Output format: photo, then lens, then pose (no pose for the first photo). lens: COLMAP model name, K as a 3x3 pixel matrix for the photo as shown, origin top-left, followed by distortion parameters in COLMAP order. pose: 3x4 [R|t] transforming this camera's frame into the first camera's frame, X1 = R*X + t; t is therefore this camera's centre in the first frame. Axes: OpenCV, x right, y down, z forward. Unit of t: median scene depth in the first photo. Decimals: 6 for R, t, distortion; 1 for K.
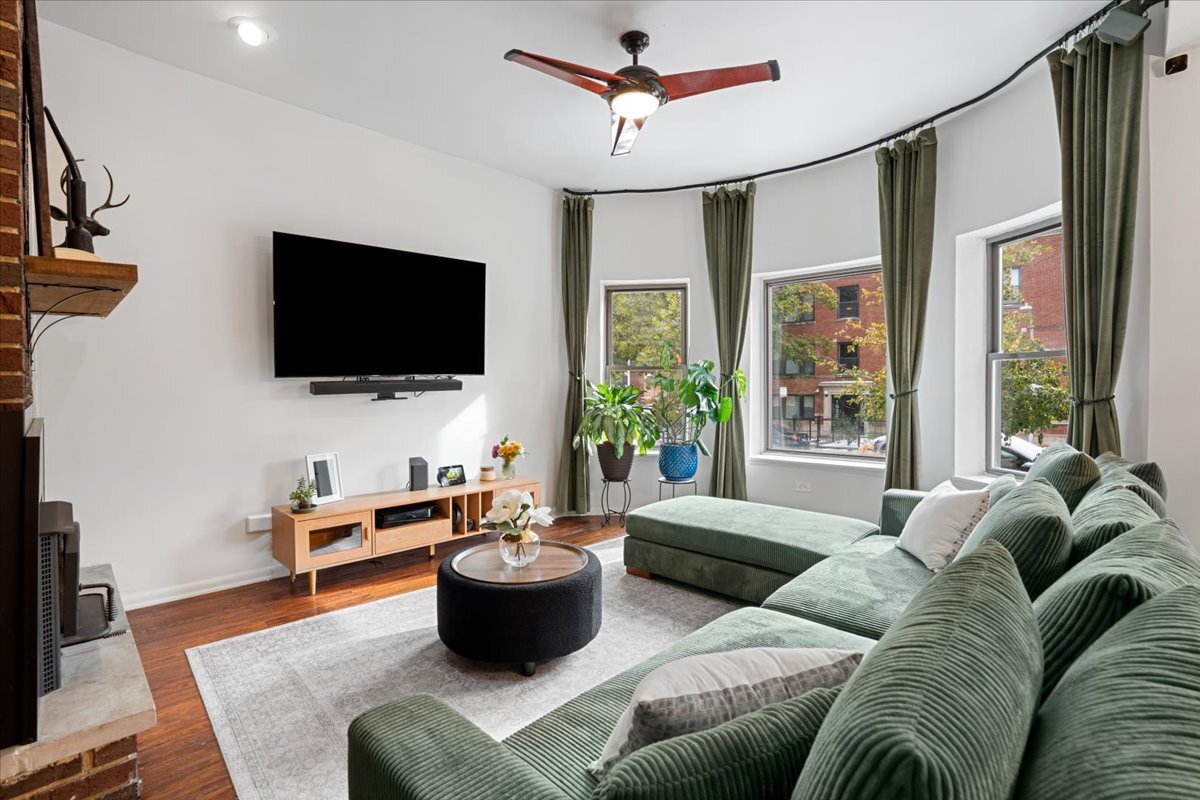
lens RADIAL K [[616.2, 0, 582.8], [0, 616.2, 397.0], [0, 0, 1]] dist [-0.037741, 0.026016]
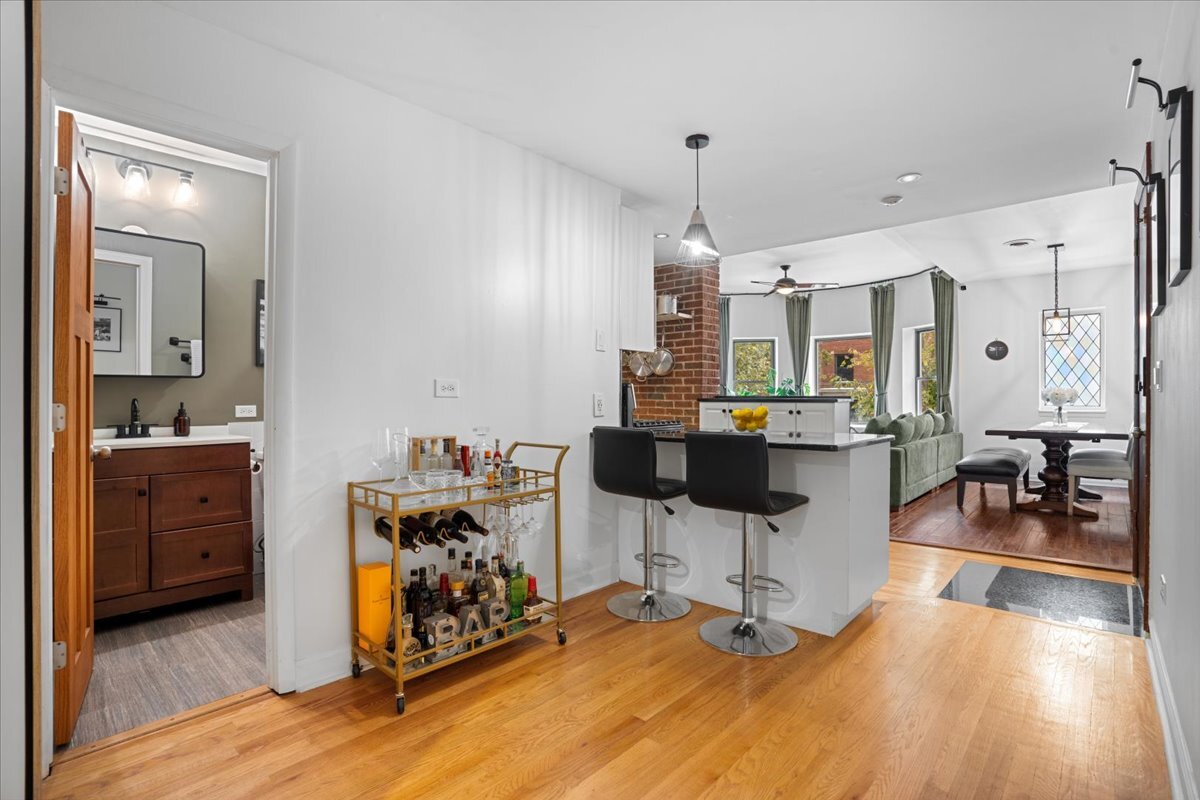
lens RADIAL K [[616.2, 0, 582.8], [0, 616.2, 397.0], [0, 0, 1]] dist [-0.037741, 0.026016]
pose [[0.999941, 0.004351, 0.010001, -0.578605], [-0.004247, 0.999937, -0.010387, 0.032824], [-0.010046, 0.010344, 0.999896, -1.200980]]
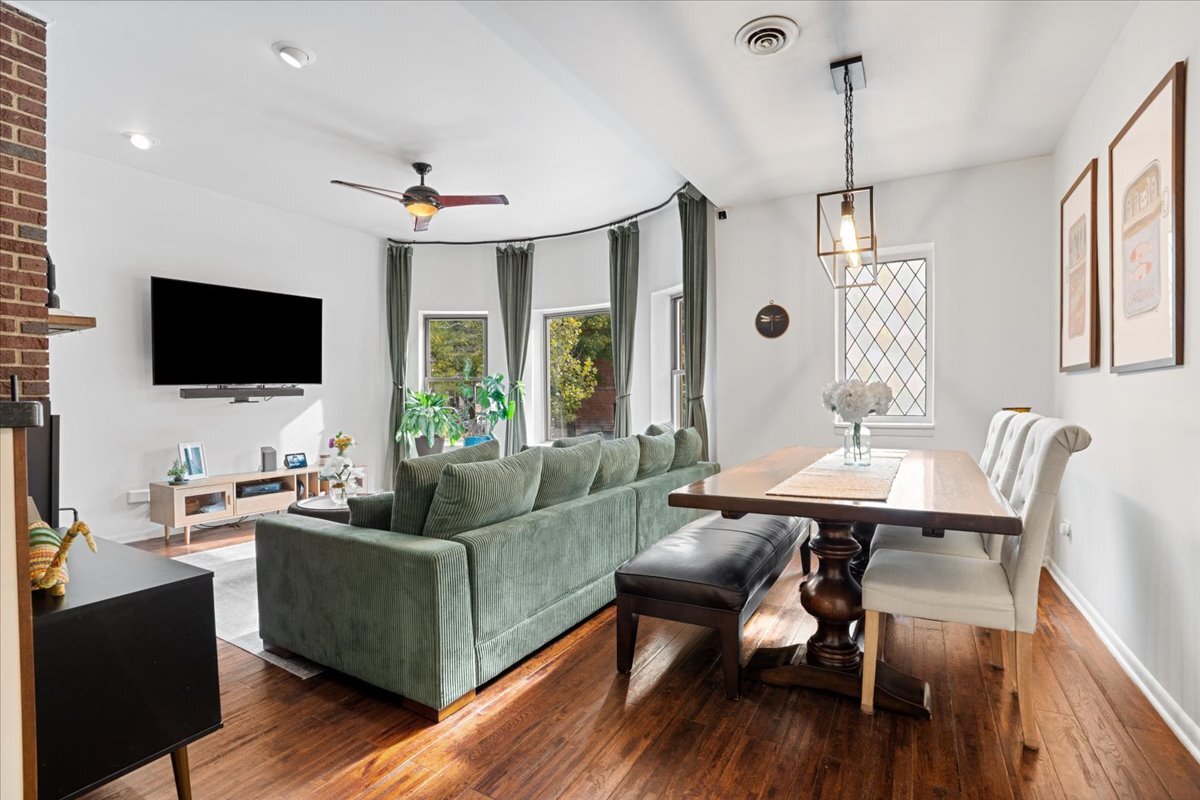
lens RADIAL K [[629.5, 0, 585.5], [0, 629.5, 407.4], [0, 0, 1]] dist [-0.005453, 0.000201]
pose [[0.973322, -0.006660, 0.229346, 0.077274], [0.007256, 0.999972, -0.001754, 0.019702], [-0.229328, 0.003371, 0.973343, -0.423175]]
